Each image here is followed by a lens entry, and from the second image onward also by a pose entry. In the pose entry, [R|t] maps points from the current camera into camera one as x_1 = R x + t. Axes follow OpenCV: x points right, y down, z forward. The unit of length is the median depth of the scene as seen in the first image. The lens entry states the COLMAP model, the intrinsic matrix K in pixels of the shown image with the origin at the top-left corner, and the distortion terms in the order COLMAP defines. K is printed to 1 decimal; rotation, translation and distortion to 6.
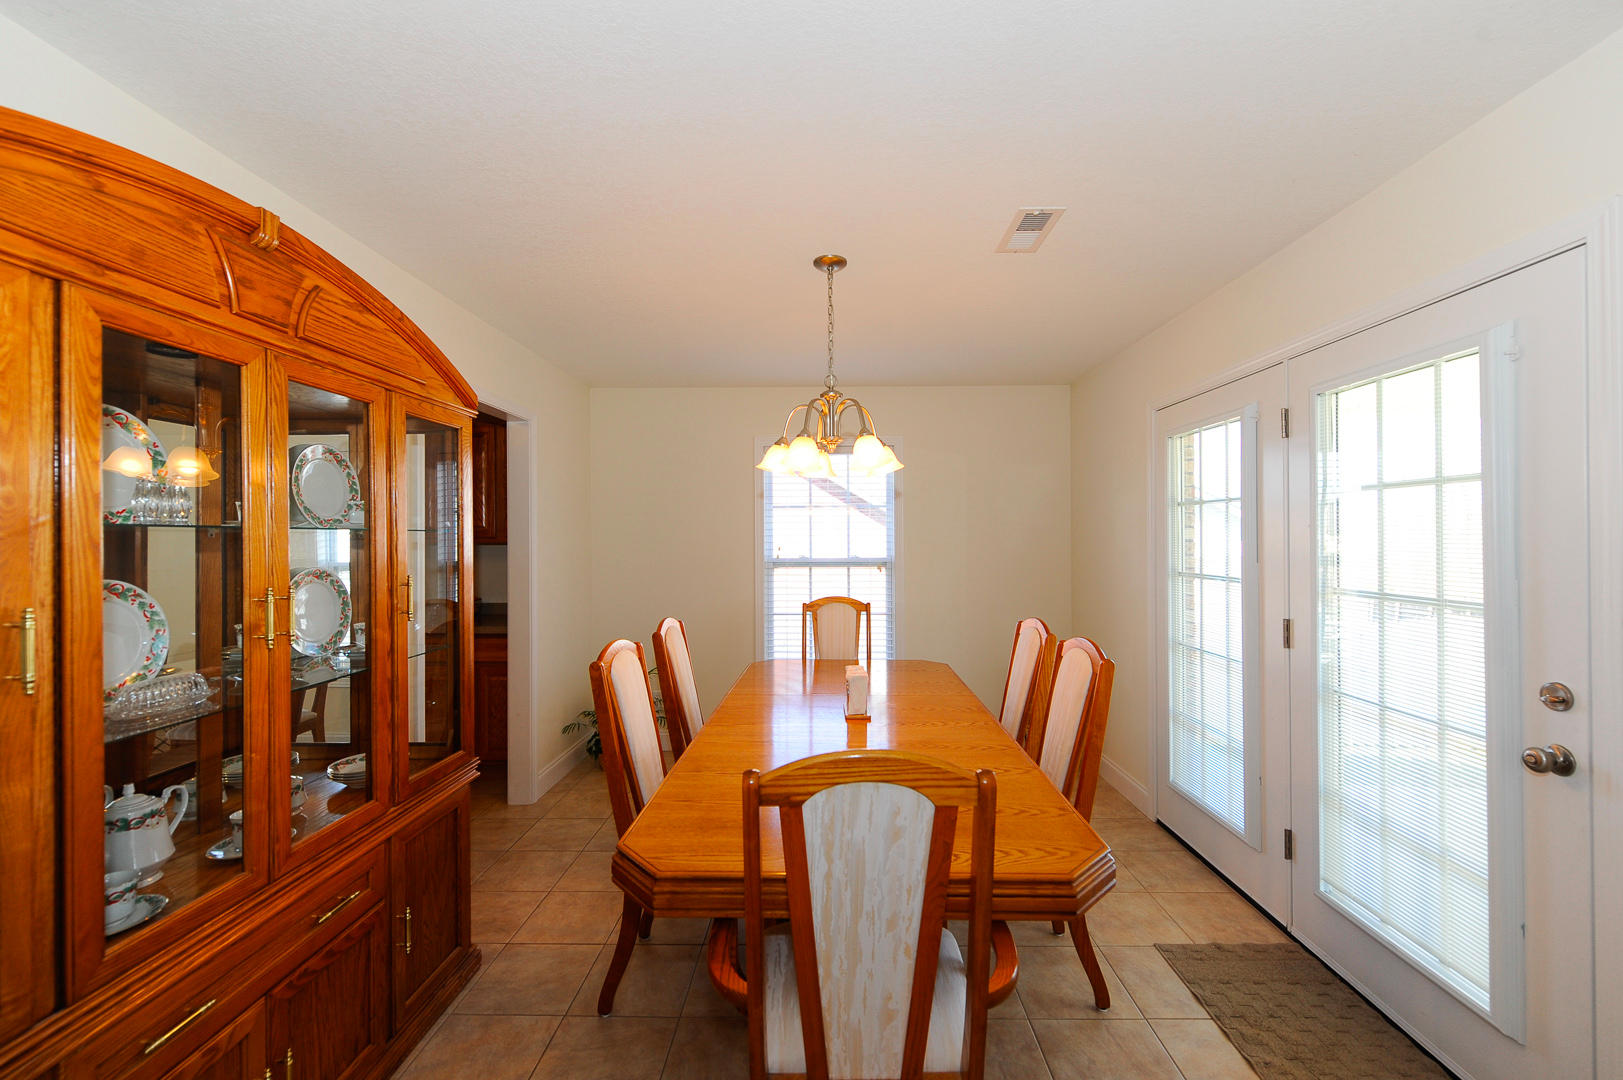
lens RADIAL K [[656.4, 0, 833.4], [0, 656.4, 541.5], [0, 0, 1]] dist [-0.002491, -0.000084]
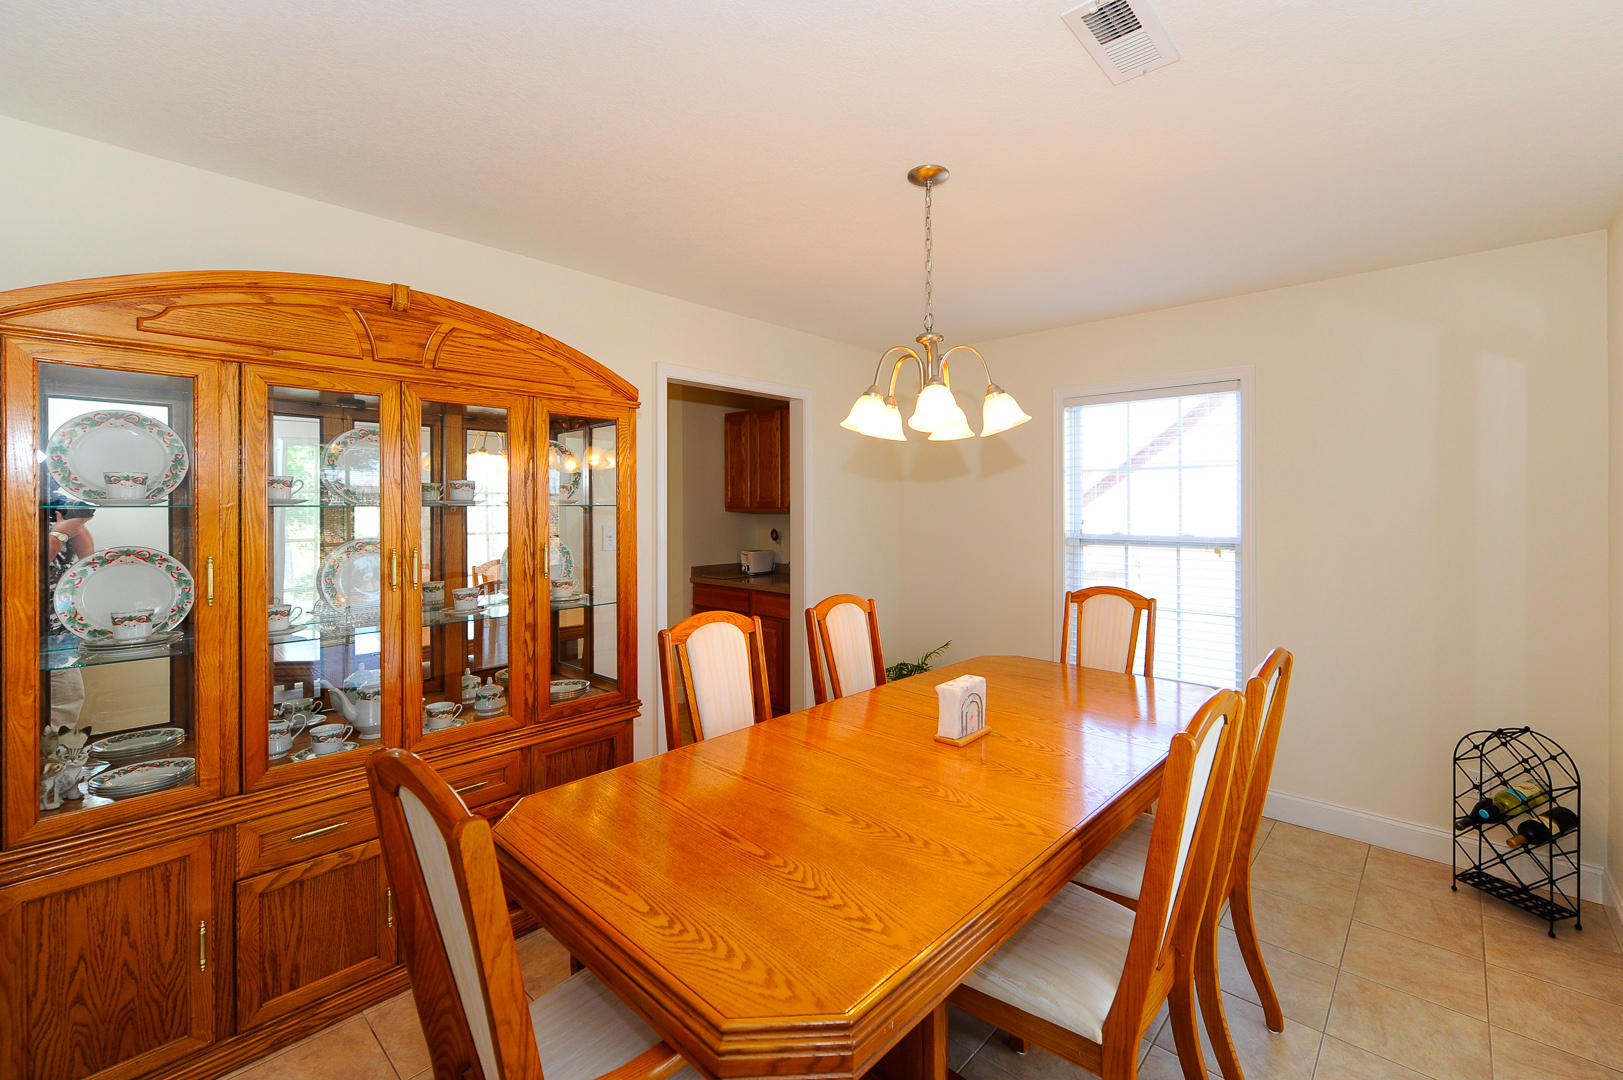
lens RADIAL K [[689.0, 0, 813.3], [0, 689.0, 513.4], [0, 0, 1]] dist [0.001082, 0.000173]
pose [[0.751405, 0.010969, -0.659750, 0.726114], [-0.004679, 0.999925, 0.011296, -0.025529], [0.659825, -0.005401, 0.751400, 0.420297]]
